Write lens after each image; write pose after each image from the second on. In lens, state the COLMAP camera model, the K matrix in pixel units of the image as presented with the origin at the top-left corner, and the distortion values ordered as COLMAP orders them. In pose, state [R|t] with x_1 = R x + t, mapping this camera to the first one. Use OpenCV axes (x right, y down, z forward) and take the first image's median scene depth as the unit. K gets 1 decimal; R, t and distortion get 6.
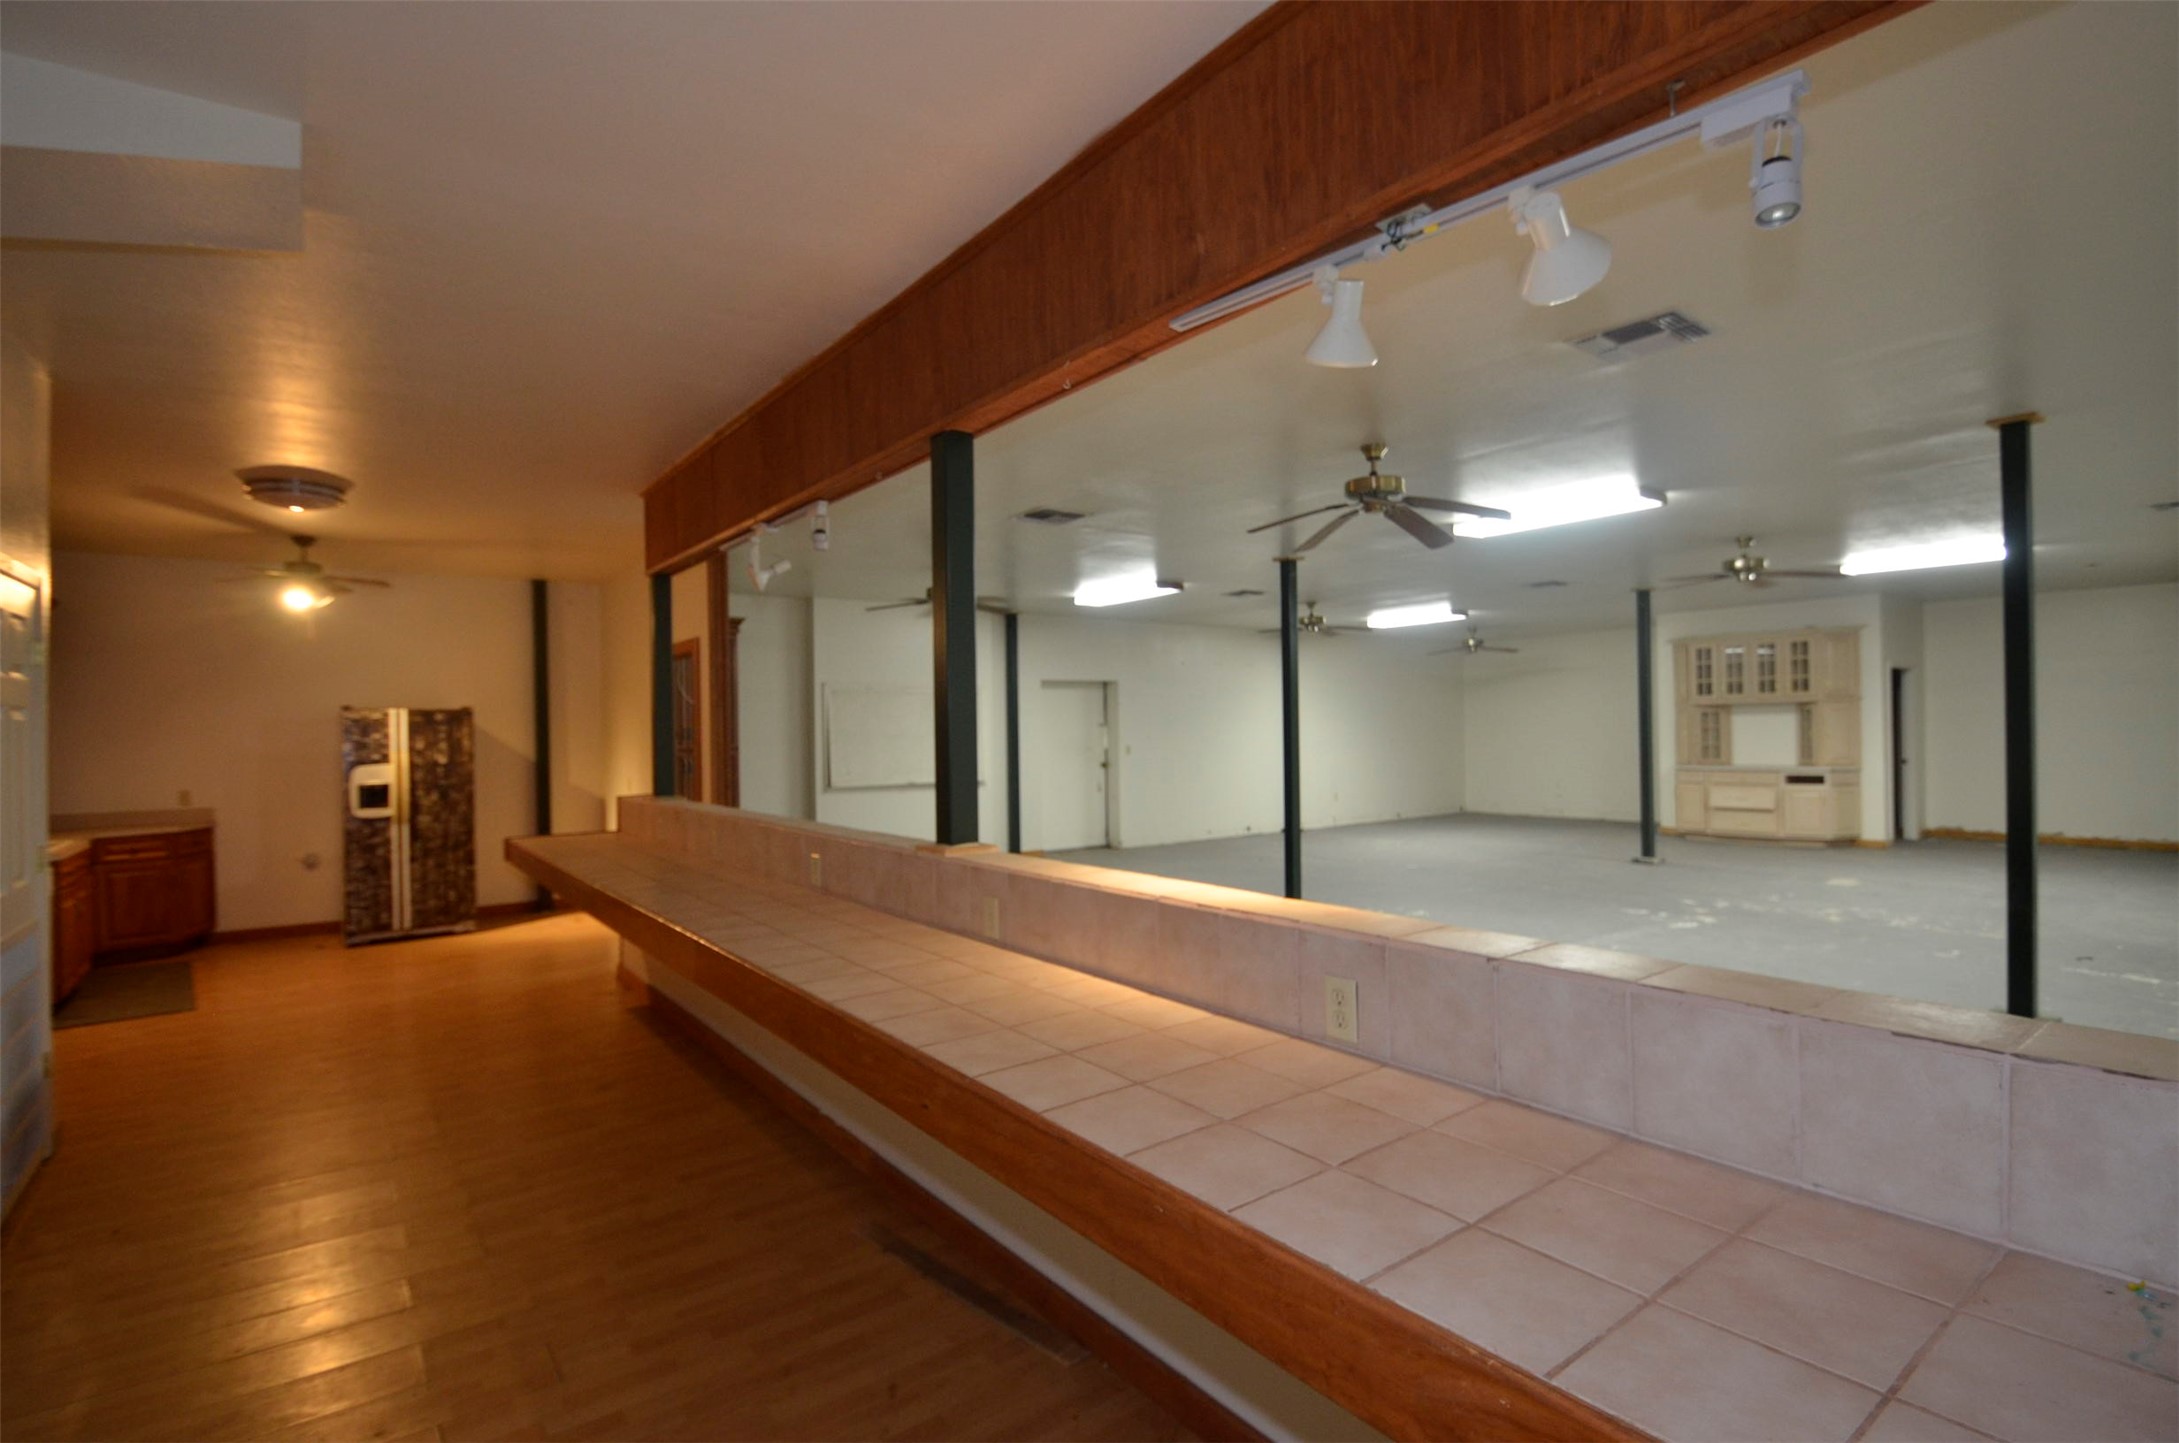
lens RADIAL K [[1030.7, 0, 1089.3], [0, 1030.7, 728.4], [0, 0, 1]] dist [0.003074, -0.015742]
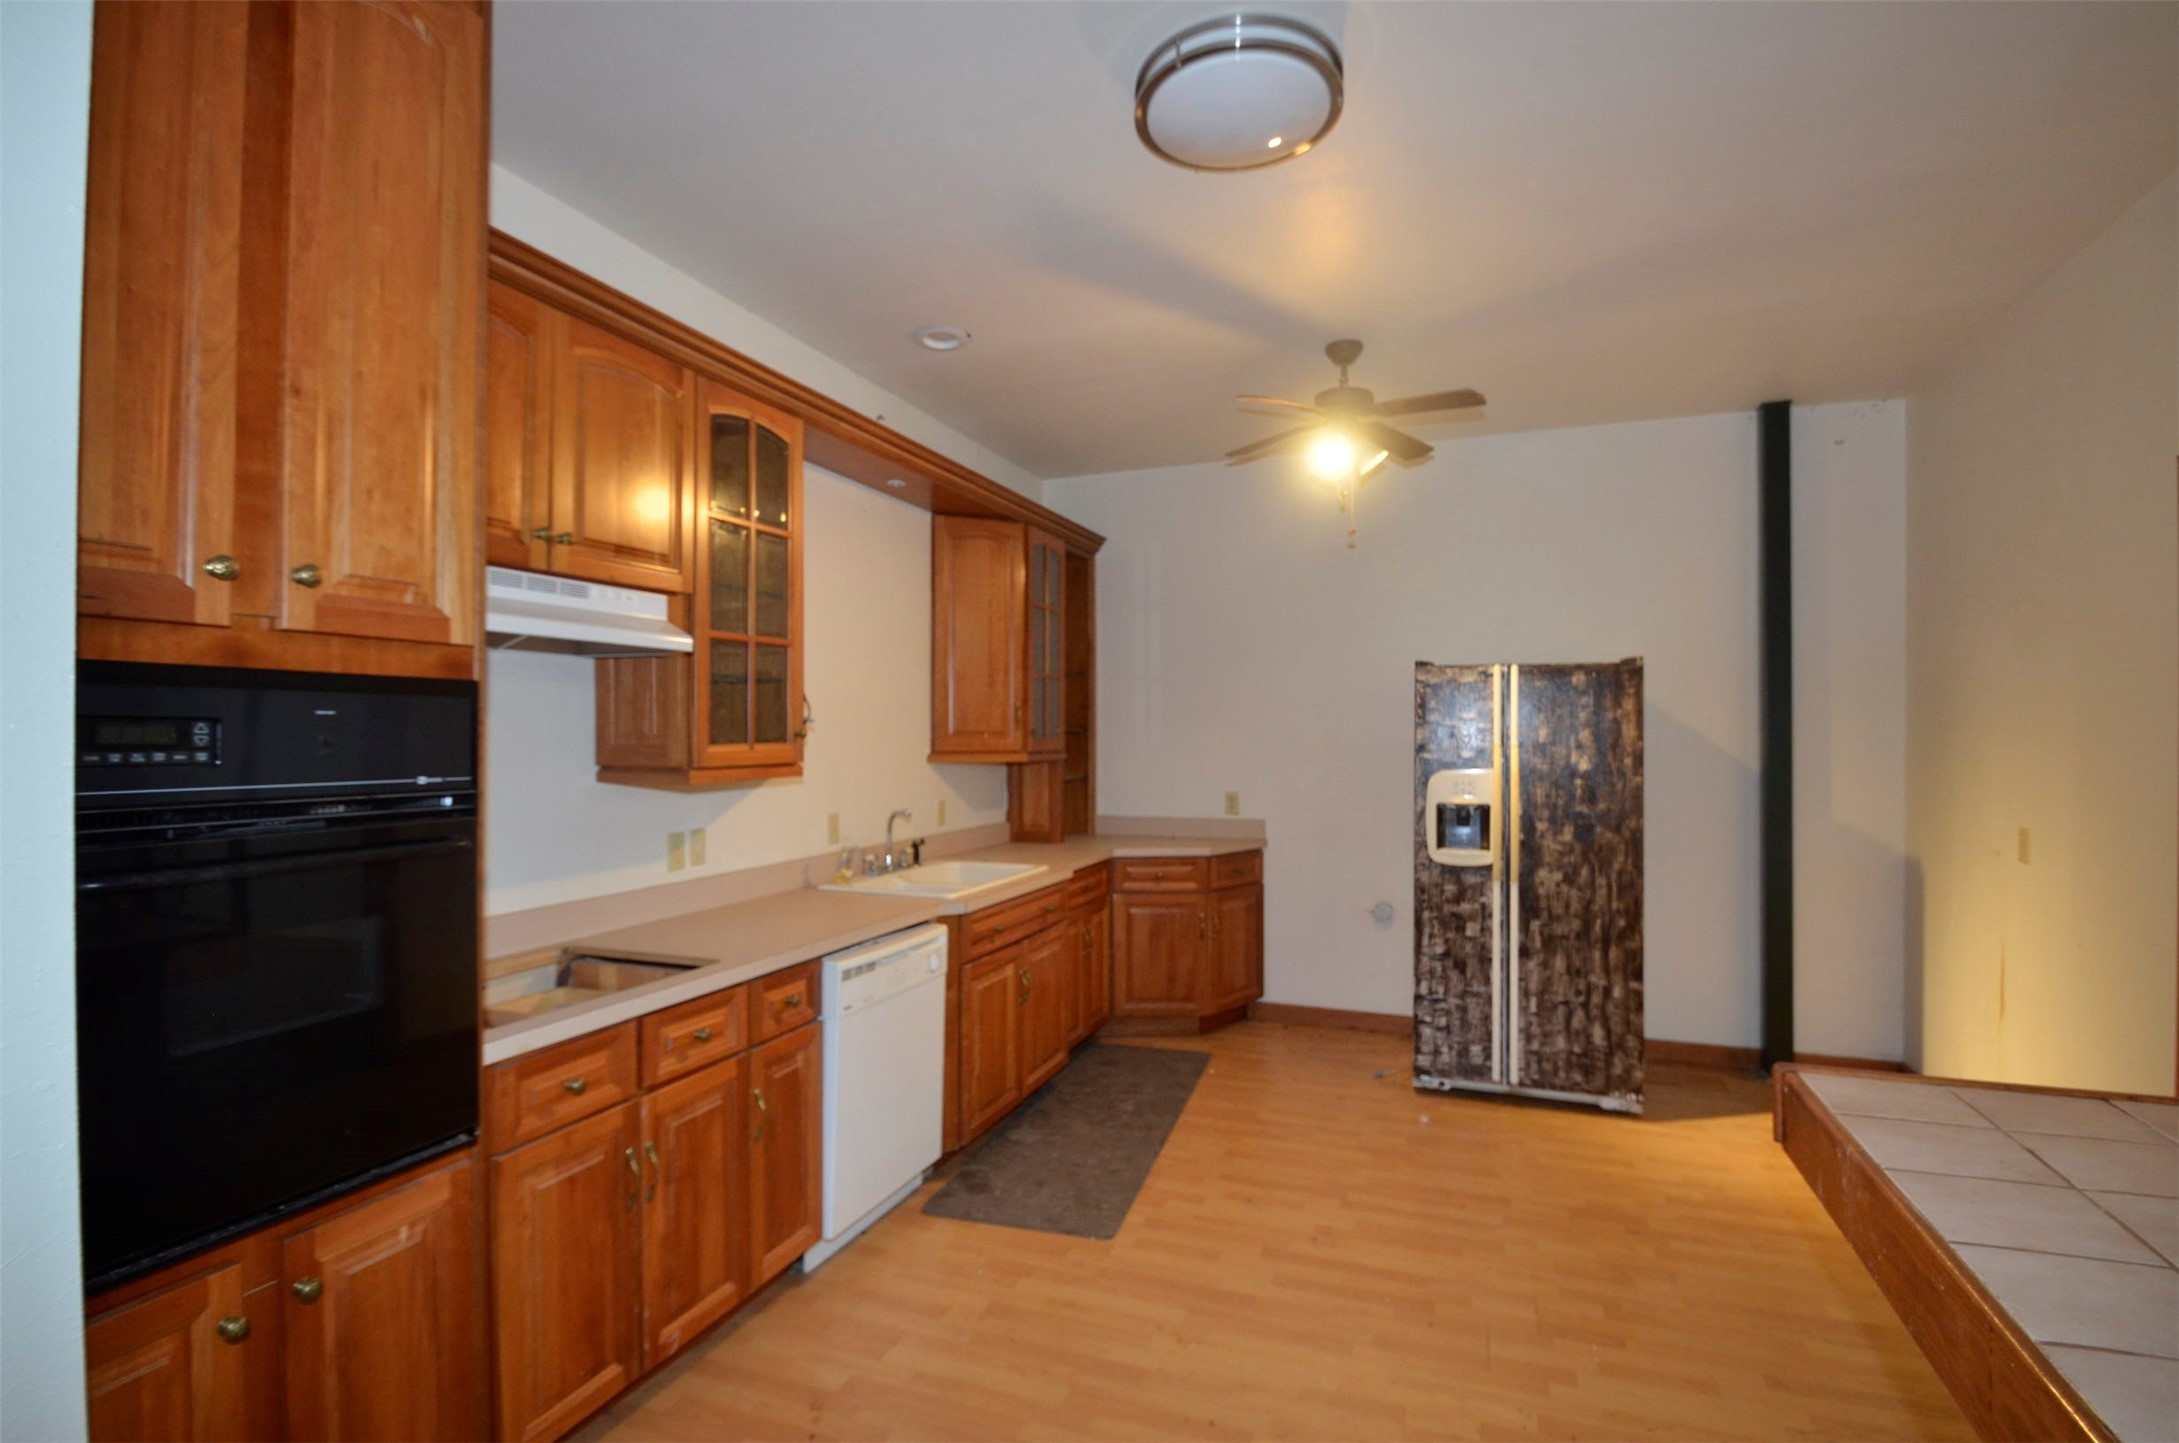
lens RADIAL K [[1033.9, 0, 1086.3], [0, 1033.9, 730.1], [0, 0, 1]] dist [0.010545, -0.021916]
pose [[0.529409, 0.014340, -0.848245, -0.334761], [-0.007367, 0.999897, 0.012306, 0.009825], [0.848334, -0.000266, 0.529461, 0.537068]]
